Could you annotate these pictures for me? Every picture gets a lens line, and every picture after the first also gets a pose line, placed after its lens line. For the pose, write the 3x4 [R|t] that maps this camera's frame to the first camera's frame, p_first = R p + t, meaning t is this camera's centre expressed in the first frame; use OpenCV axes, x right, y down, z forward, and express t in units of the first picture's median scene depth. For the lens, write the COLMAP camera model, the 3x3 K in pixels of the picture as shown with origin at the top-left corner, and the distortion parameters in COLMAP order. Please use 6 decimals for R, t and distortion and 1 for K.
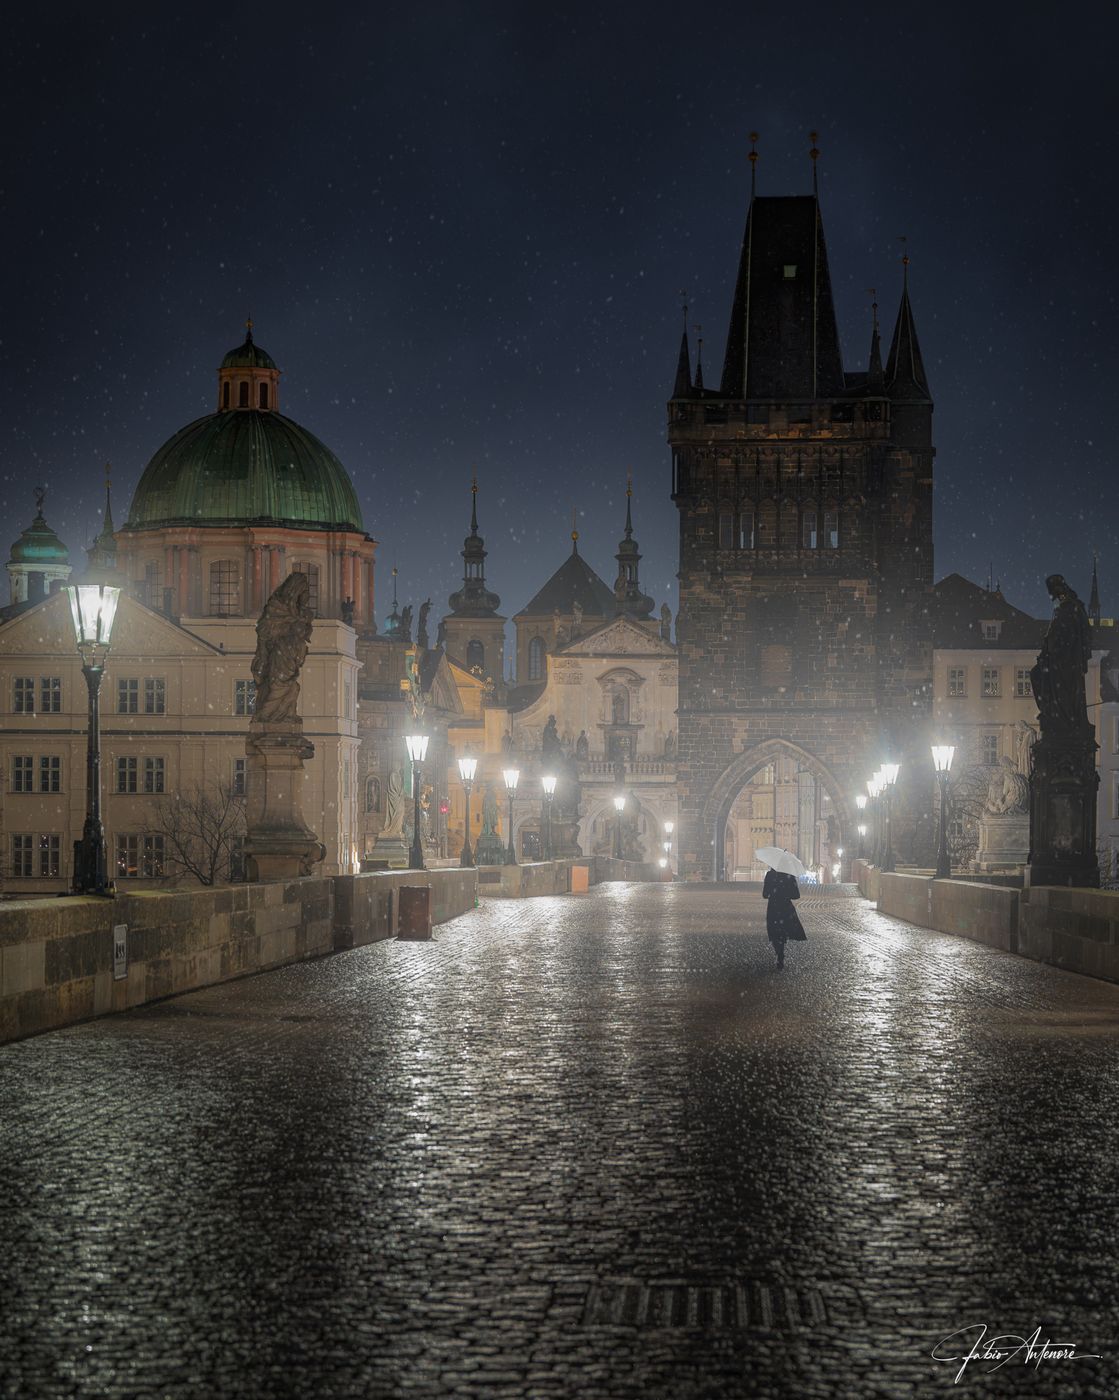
lens RADIAL K [[3800.7, 0, 556.1], [0, 3800.7, 707.1], [0, 0, 1]] dist [0.331104, 0.000000]
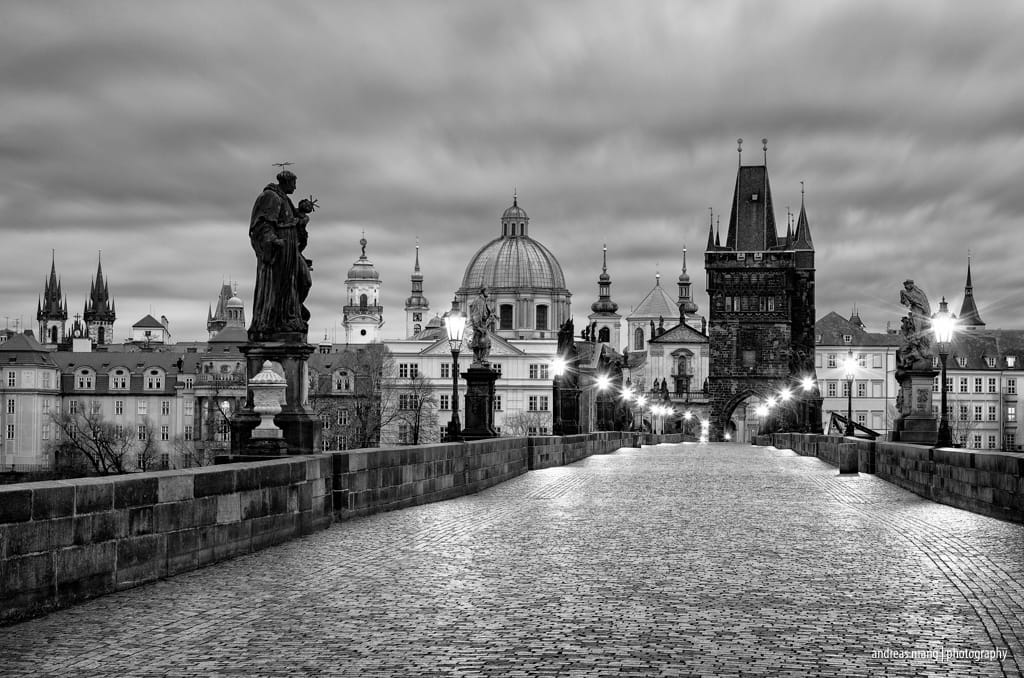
lens RADIAL K [[4376.4, 0, 512.9], [0, 4376.4, 341.5], [0, 0, 1]] dist [-0.463070, 0.000000]
pose [[0.999882, 0.002326, -0.015200, -0.047937], [-0.002146, 0.999927, 0.011863, -0.051530], [0.015226, -0.011829, 0.999814, -1.699539]]
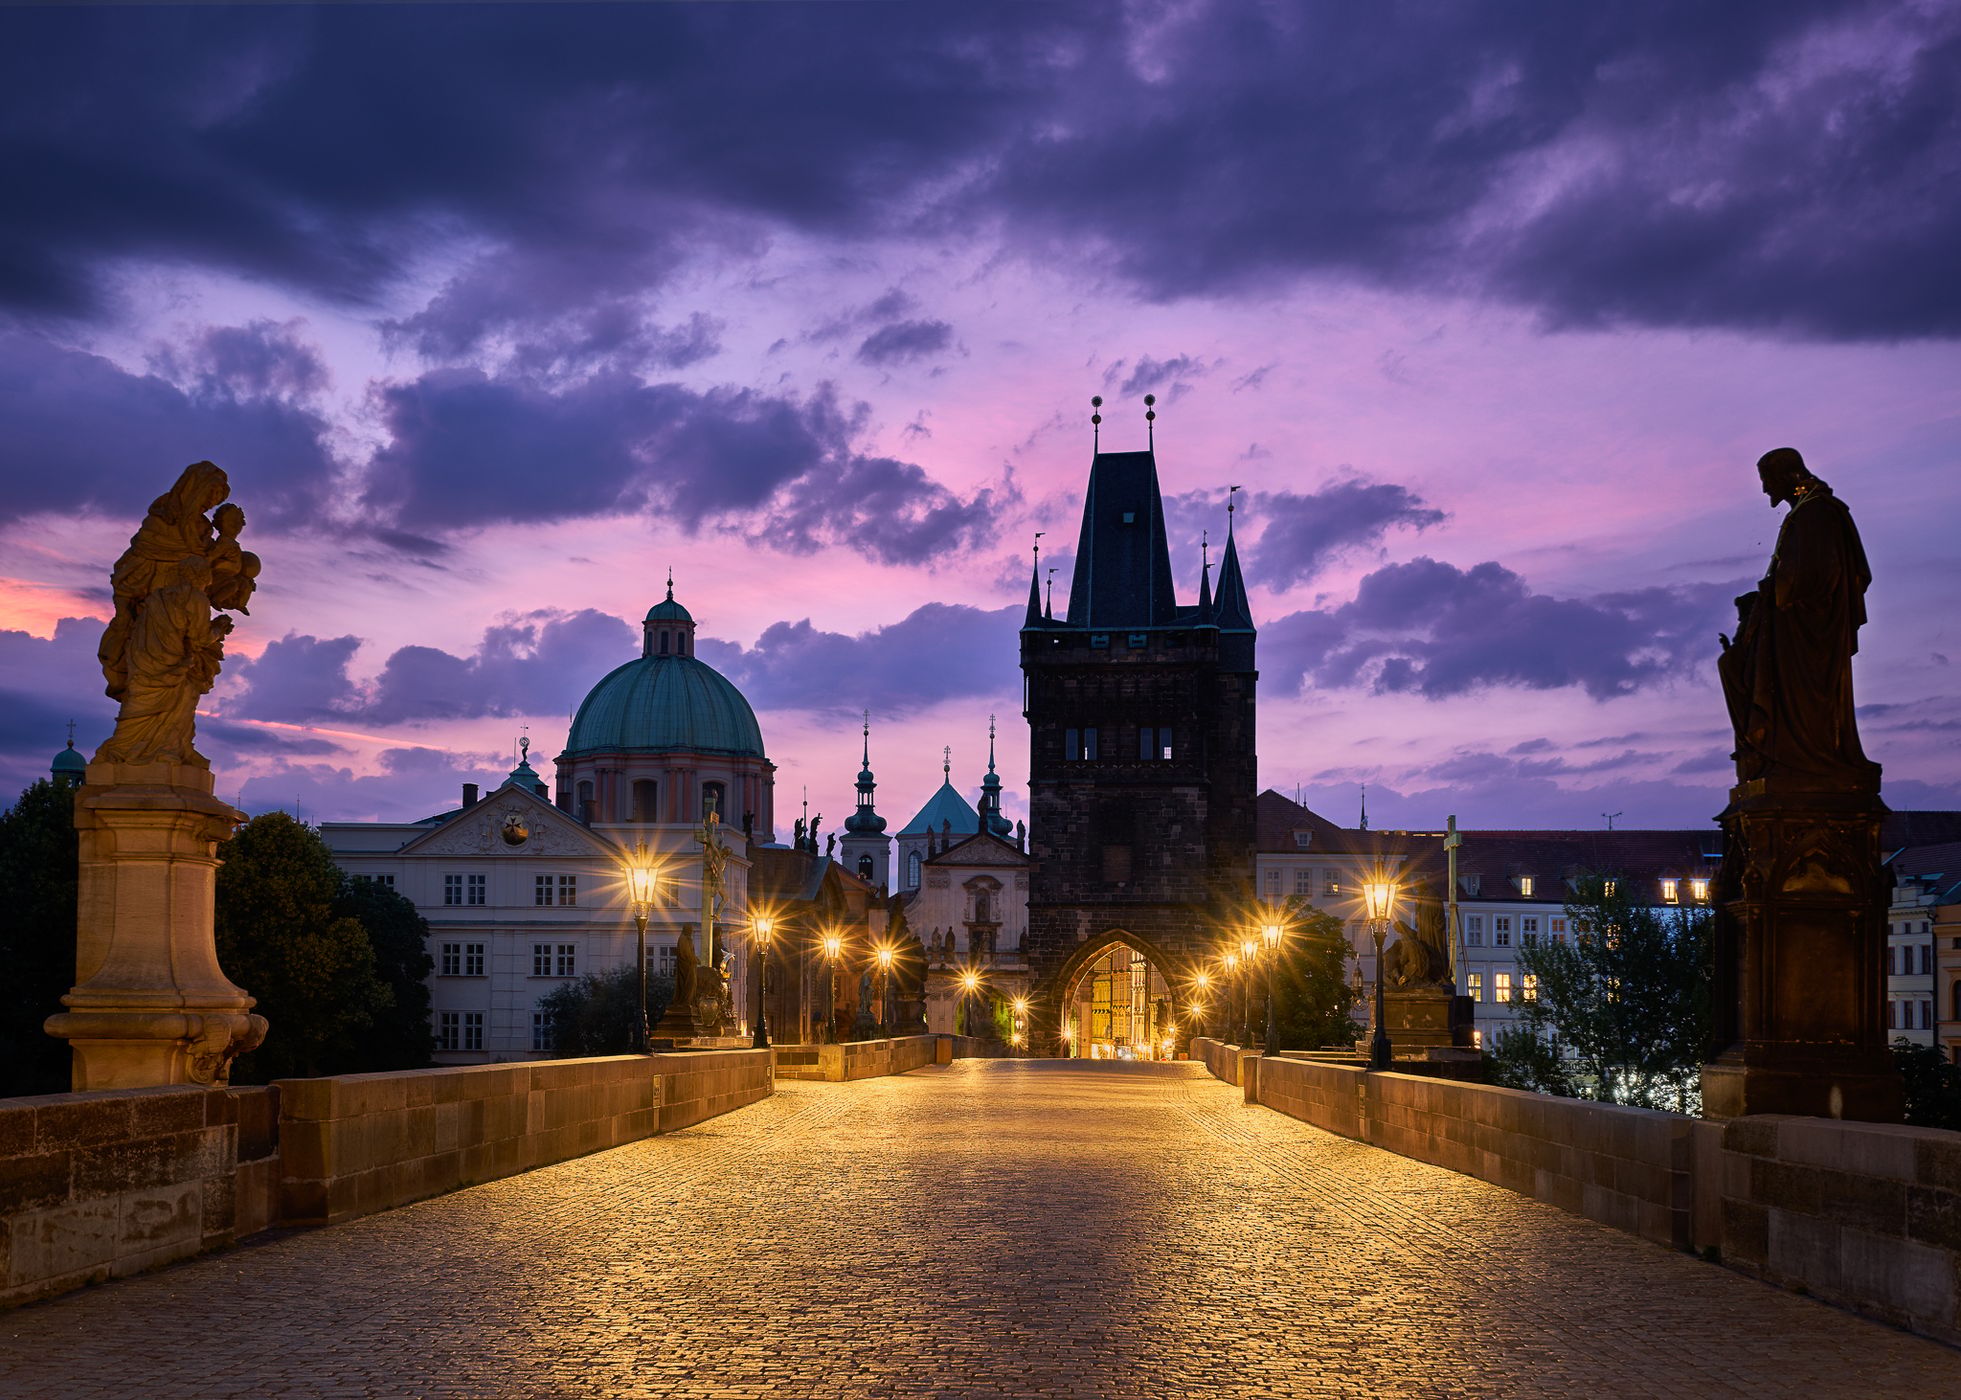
lens RADIAL K [[5700.1, 0, 986.8], [0, 5700.1, 713.2], [0, 0, 1]] dist [1.047538, 0.000000]
pose [[0.999751, 0.003724, 0.022000, -0.018971], [-0.003280, 0.999791, -0.020196, -0.021650], [-0.022071, 0.020119, 0.999554, -0.715937]]
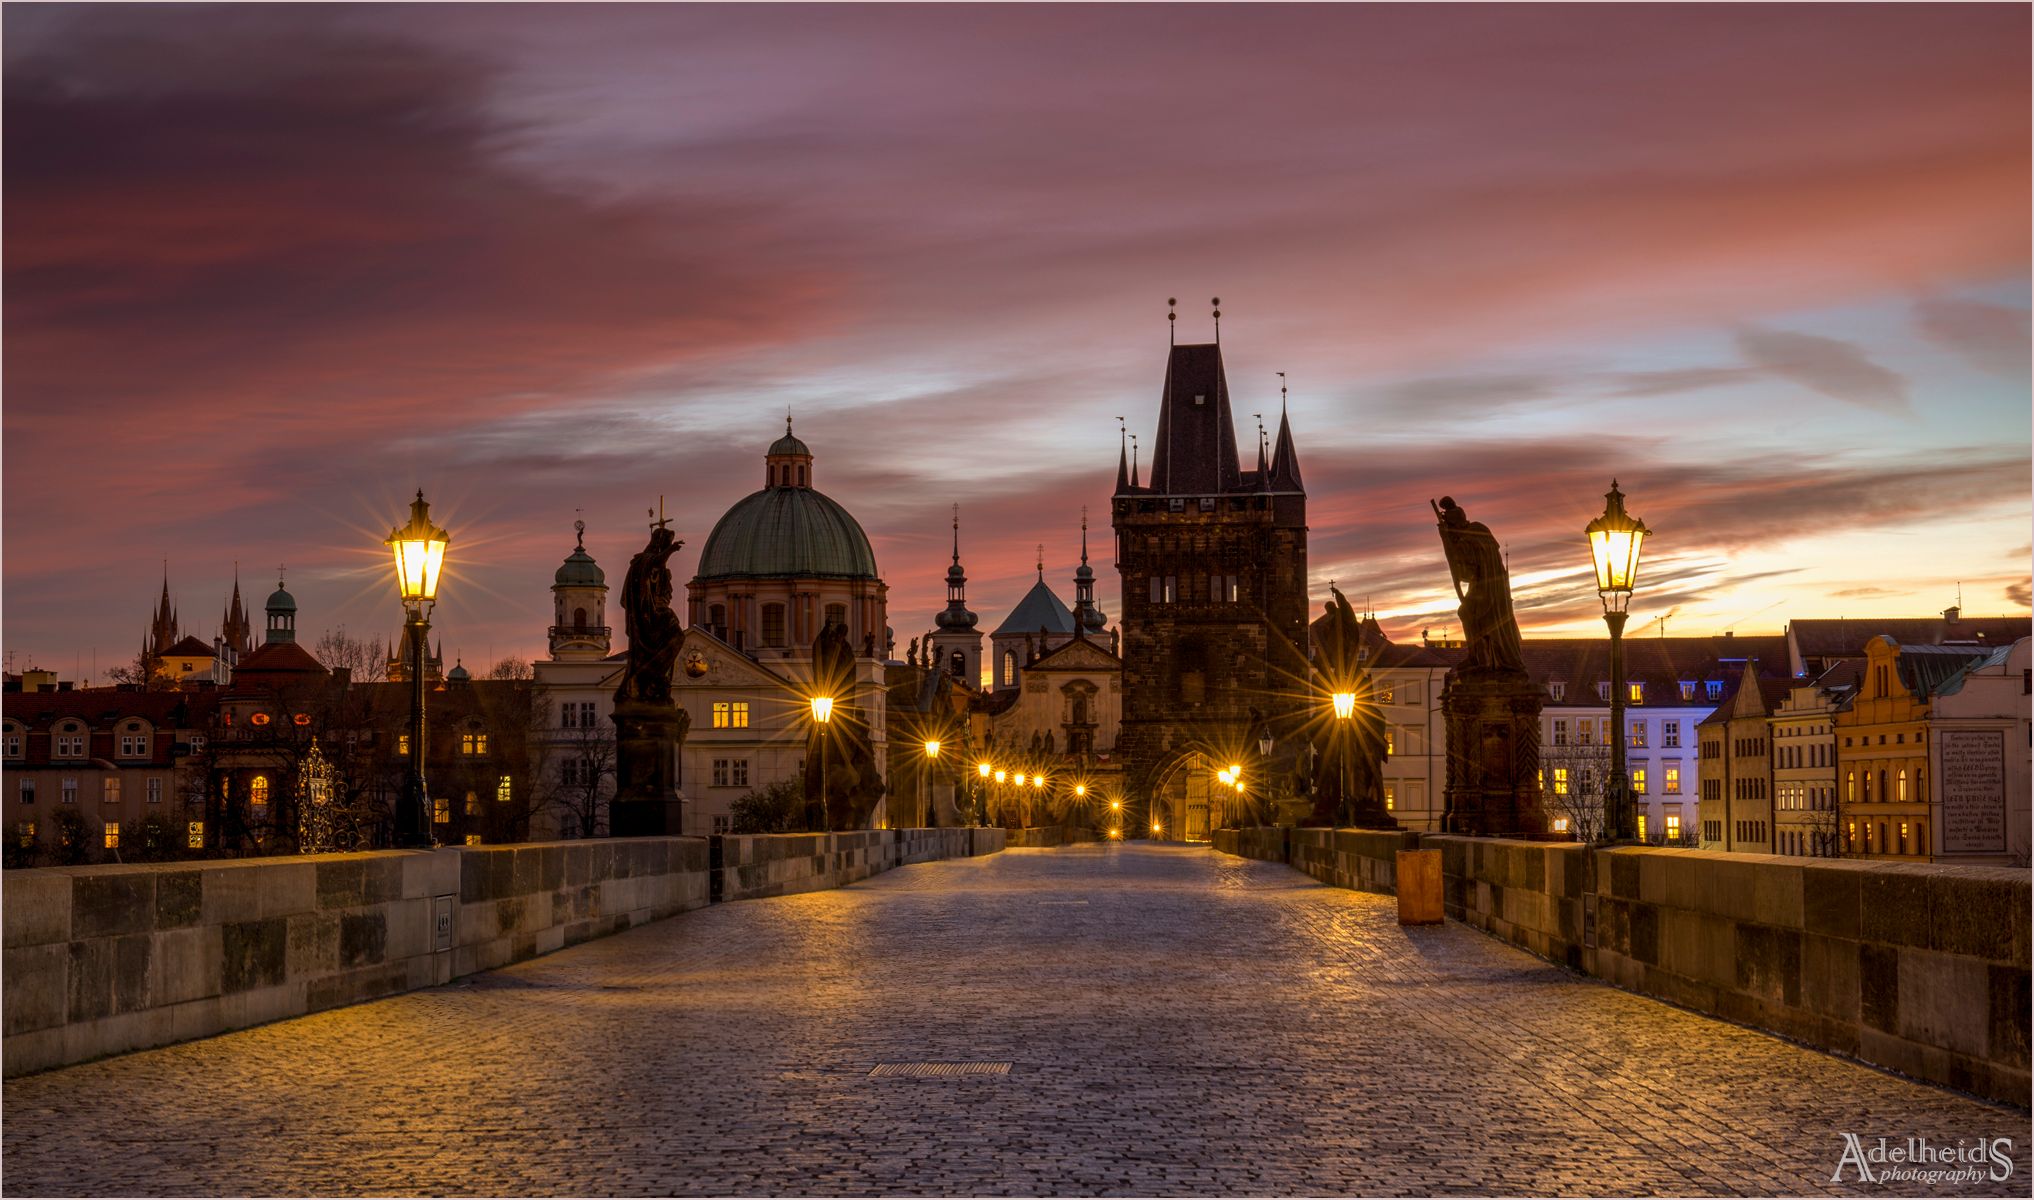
lens RADIAL K [[6267.8, 0, 1033.6], [0, 6267.8, 597.3], [0, 0, 1]] dist [0.466466, 0.000000]
pose [[0.999830, -0.010903, 0.014898, -0.032029], [0.010940, 0.999937, -0.002413, -0.036928], [-0.014871, 0.002576, 0.999886, -1.221161]]
